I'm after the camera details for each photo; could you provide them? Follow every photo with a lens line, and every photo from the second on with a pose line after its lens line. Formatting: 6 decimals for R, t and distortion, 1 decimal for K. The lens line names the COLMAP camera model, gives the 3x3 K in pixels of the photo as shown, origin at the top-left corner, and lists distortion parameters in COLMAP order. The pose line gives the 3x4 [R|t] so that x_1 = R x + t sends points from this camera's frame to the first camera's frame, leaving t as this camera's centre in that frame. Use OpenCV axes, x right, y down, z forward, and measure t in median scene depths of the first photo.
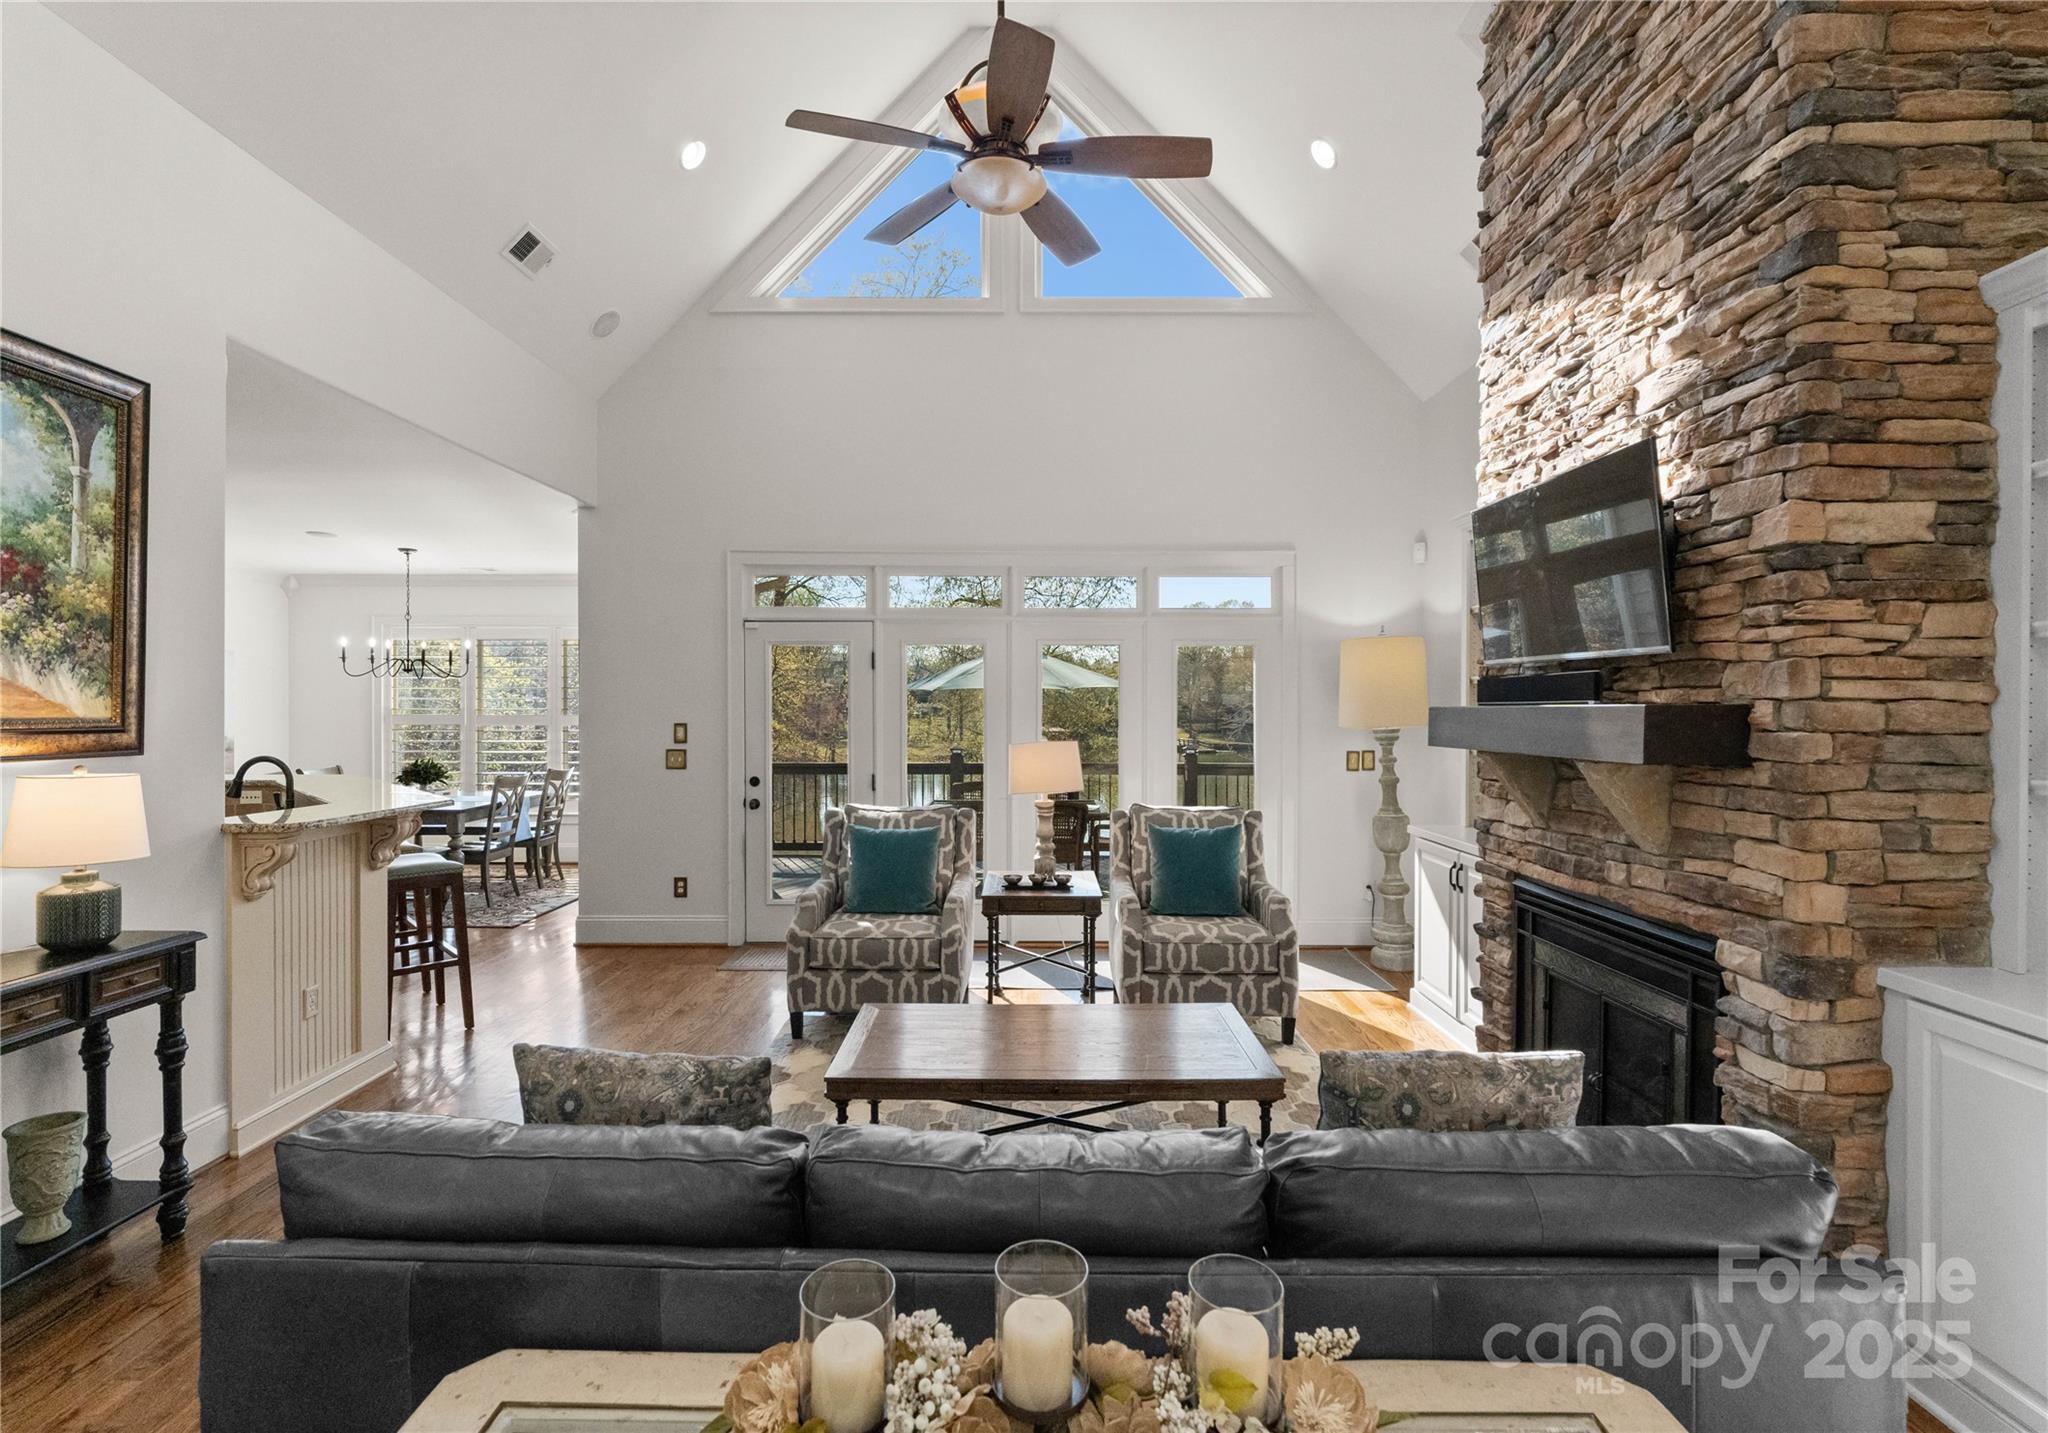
lens RADIAL K [[932.9, 0, 1021.7], [0, 932.9, 709.2], [0, 0, 1]] dist [-0.000601, 0.000940]
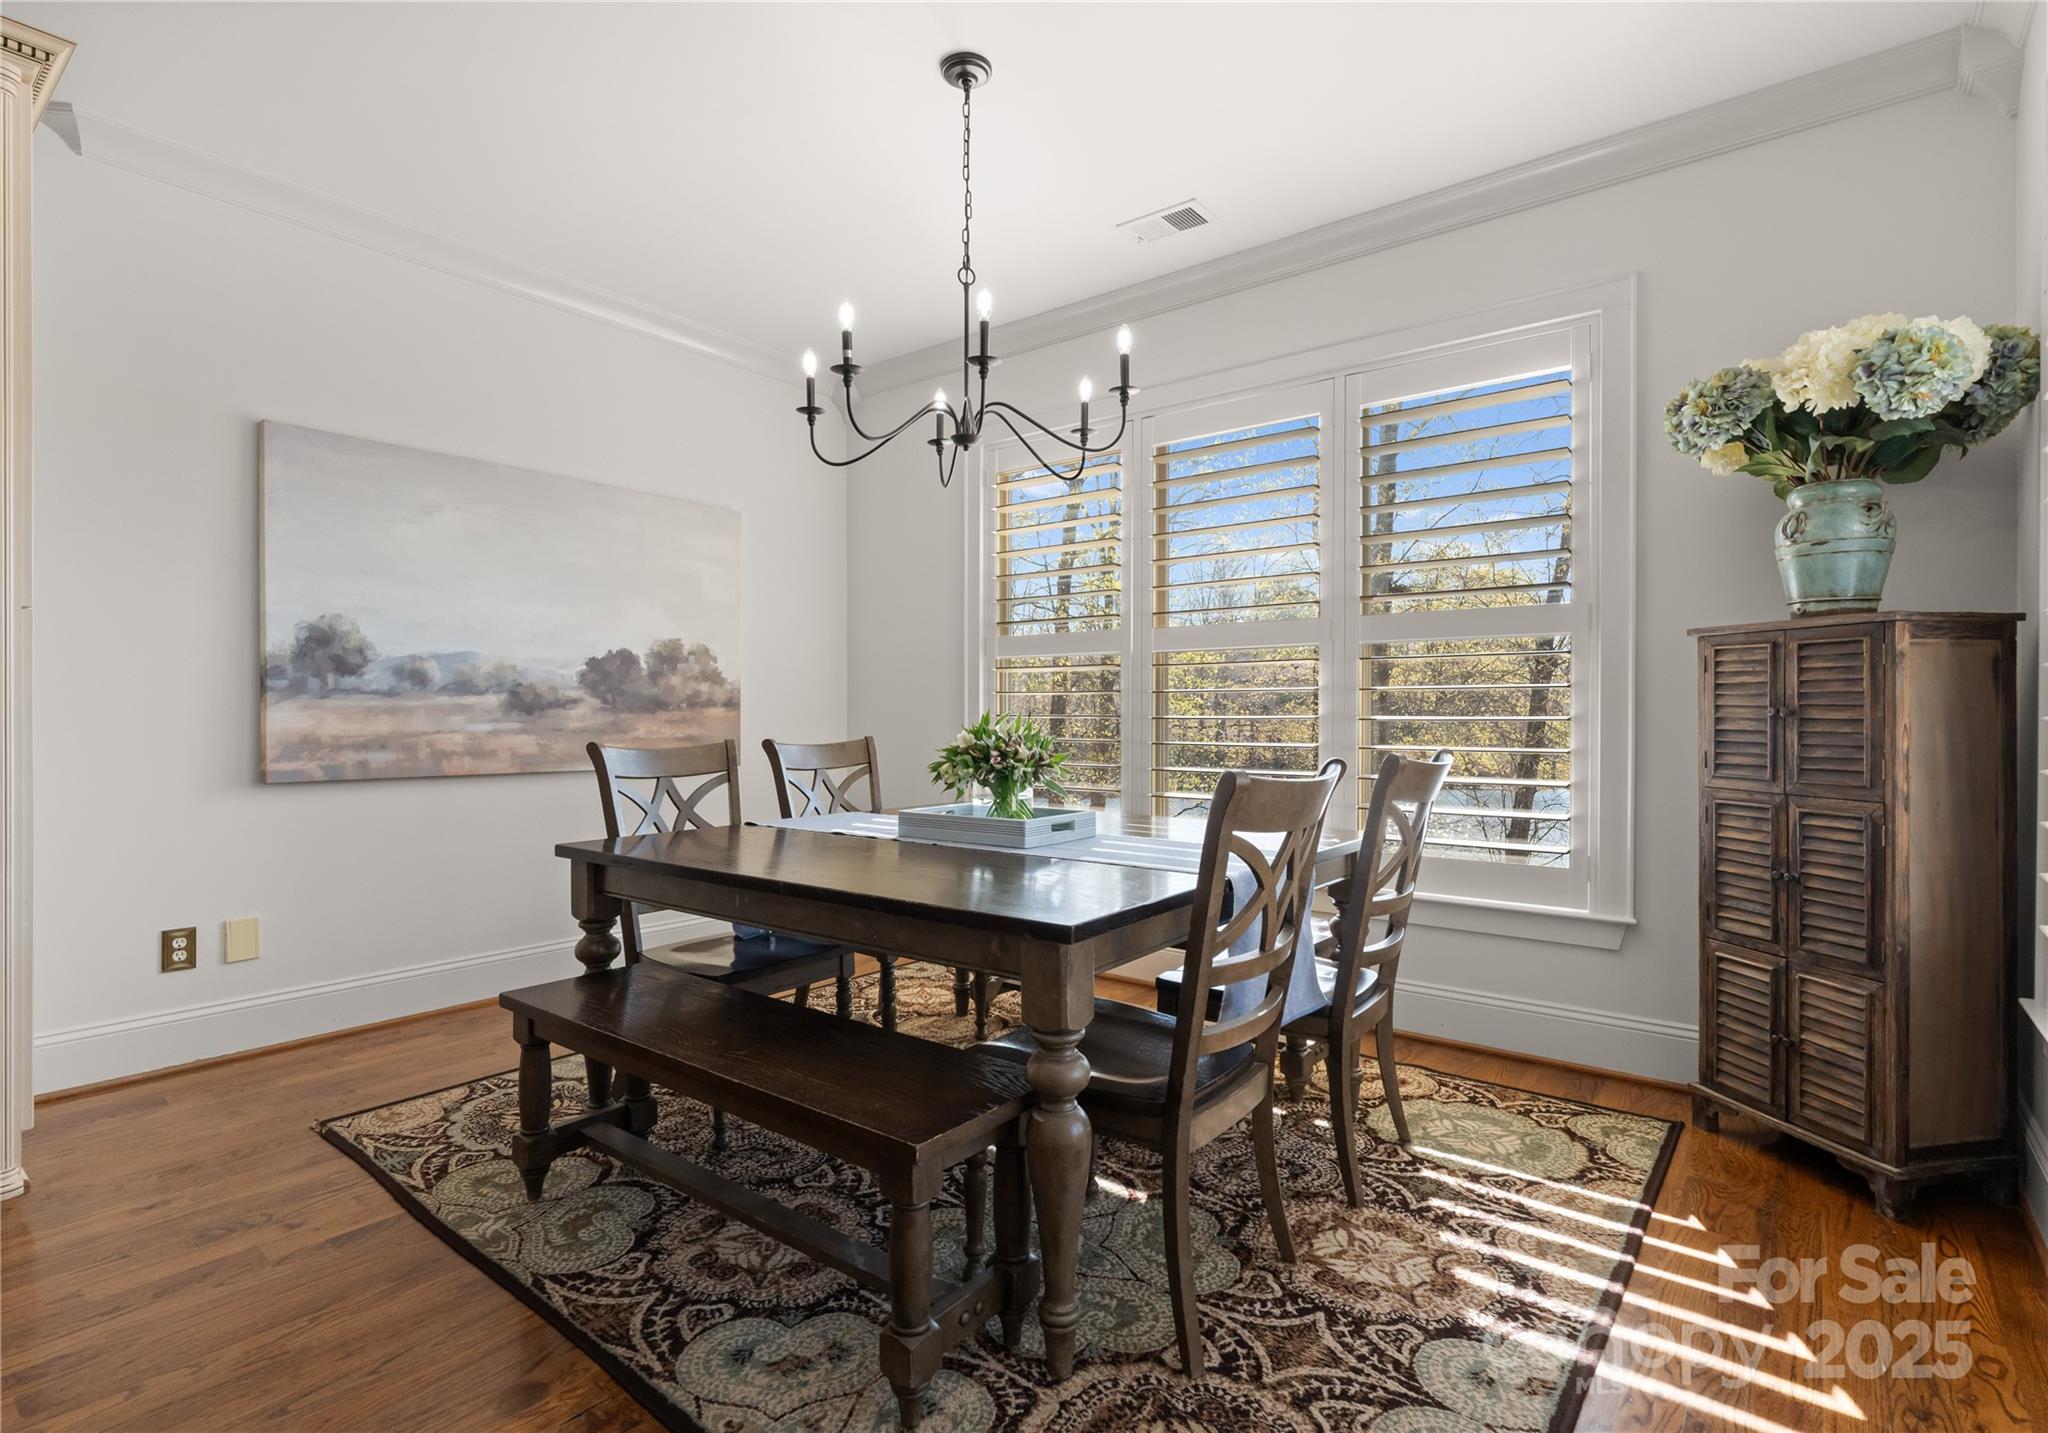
lens RADIAL K [[1008.3, 0, 1024.0], [0, 1008.3, 716.5], [0, 0, 1]] dist [0.003821, 0.000870]
pose [[0.787935, -0.000372, -0.615759, -1.087137], [-0.002419, 0.999990, -0.003699, 0.143855], [0.615754, 0.004405, 0.787926, 1.879113]]
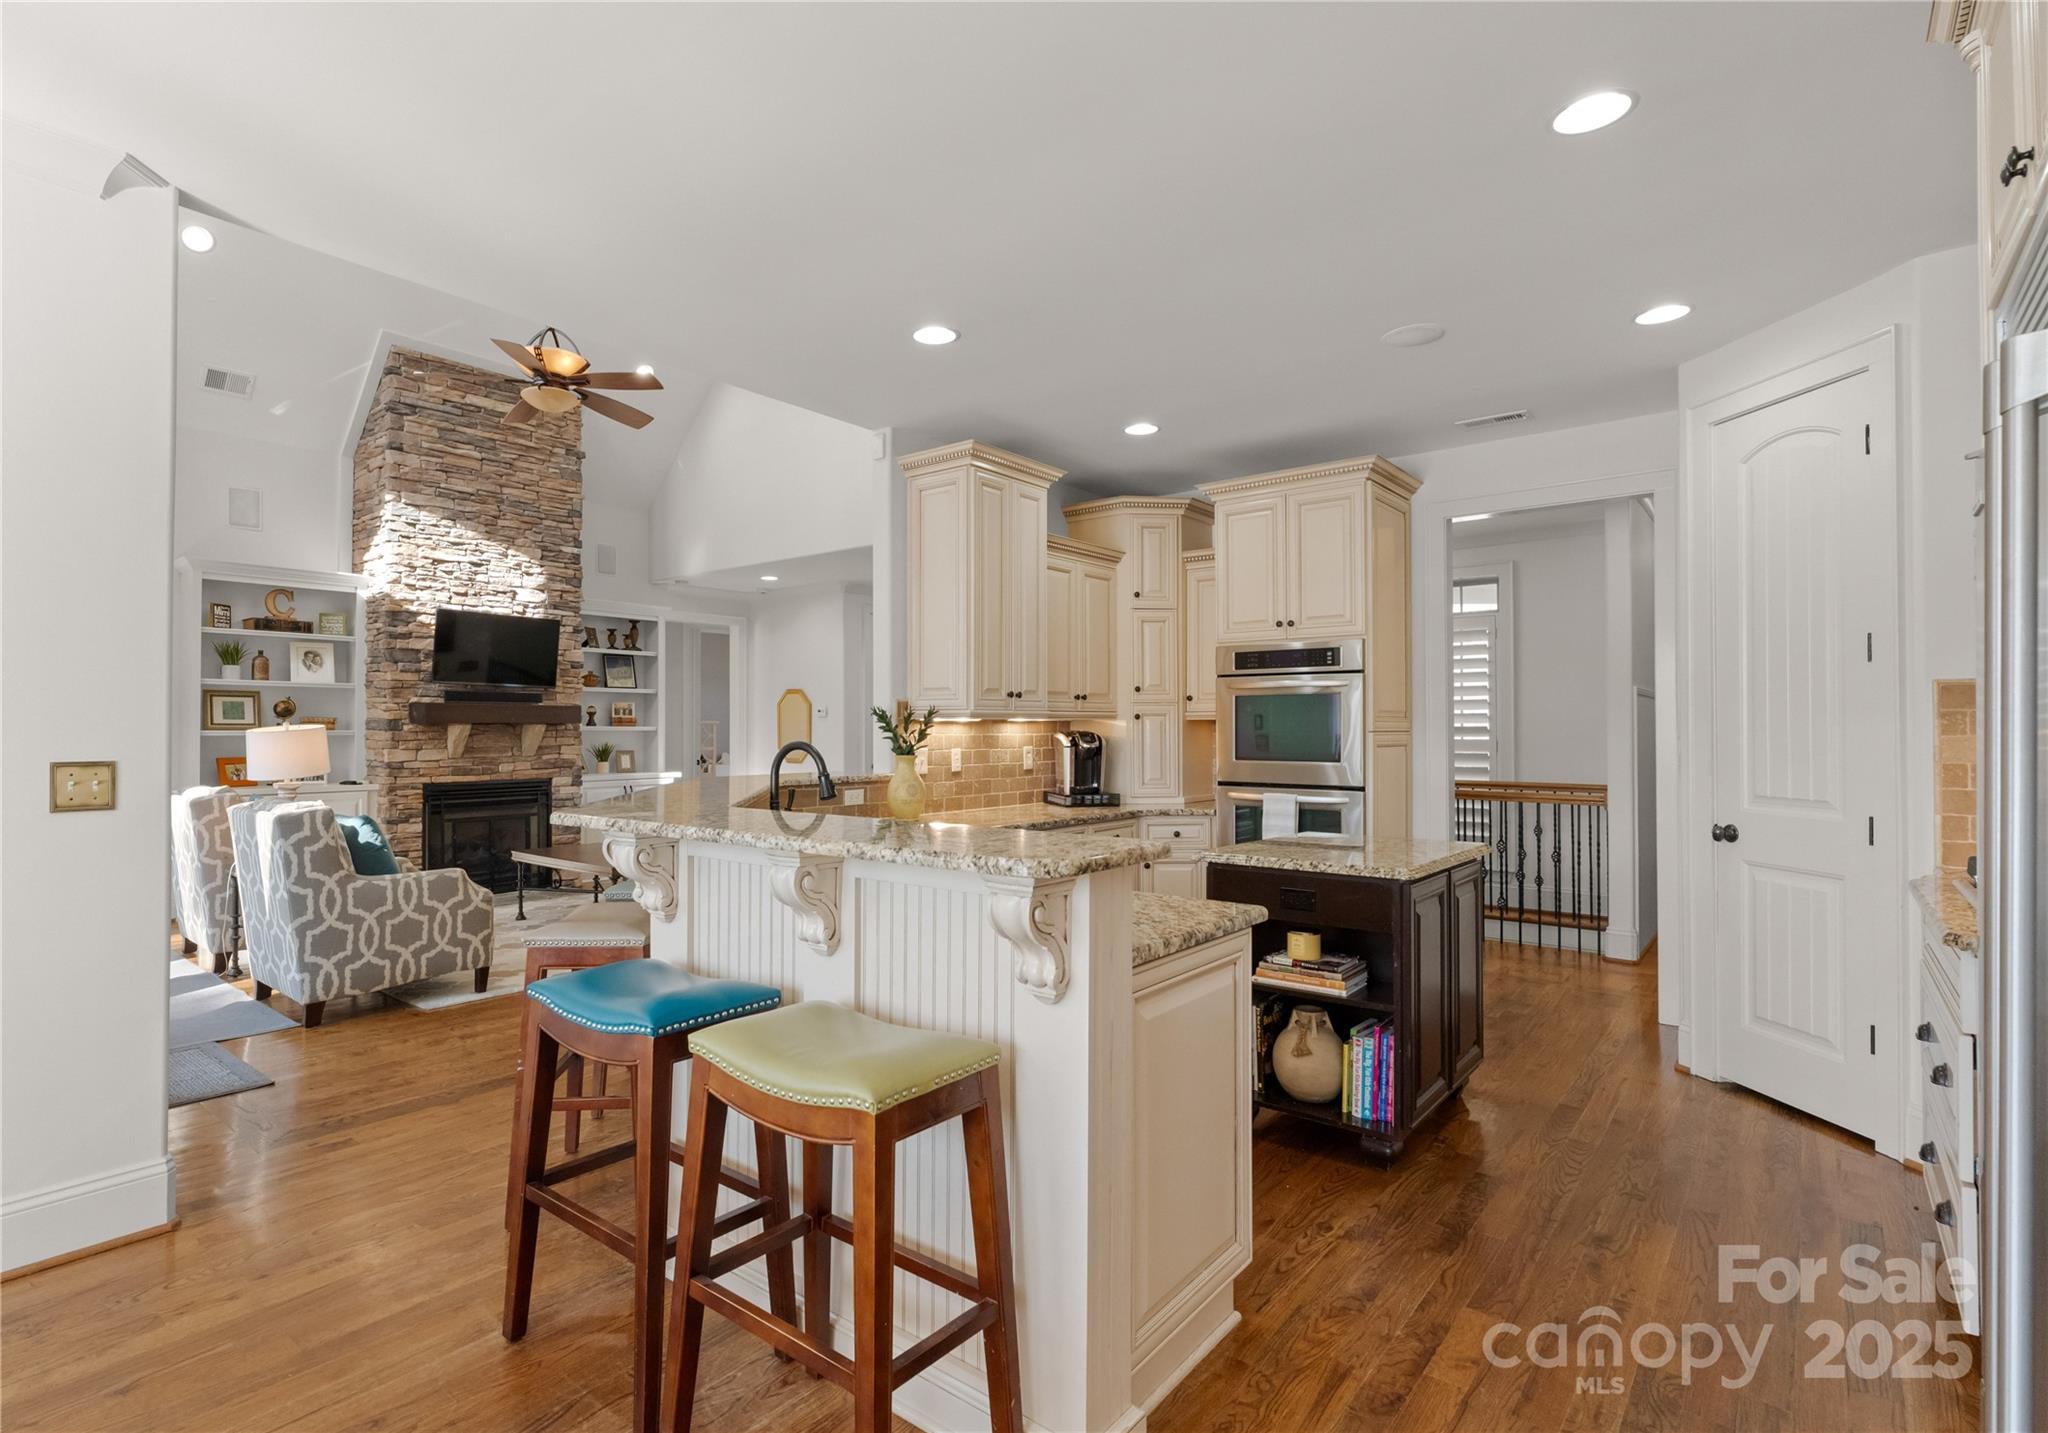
lens RADIAL K [[1018.0, 0, 960.6], [0, 1018.0, 710.5], [0, 0, 1]] dist [0.001144, -0.000435]
pose [[-0.766268, 0.010718, 0.642432, -2.102146], [0.000008, 0.999861, -0.016671, 0.057667], [-0.642521, -0.012770, -0.766161, 2.262826]]
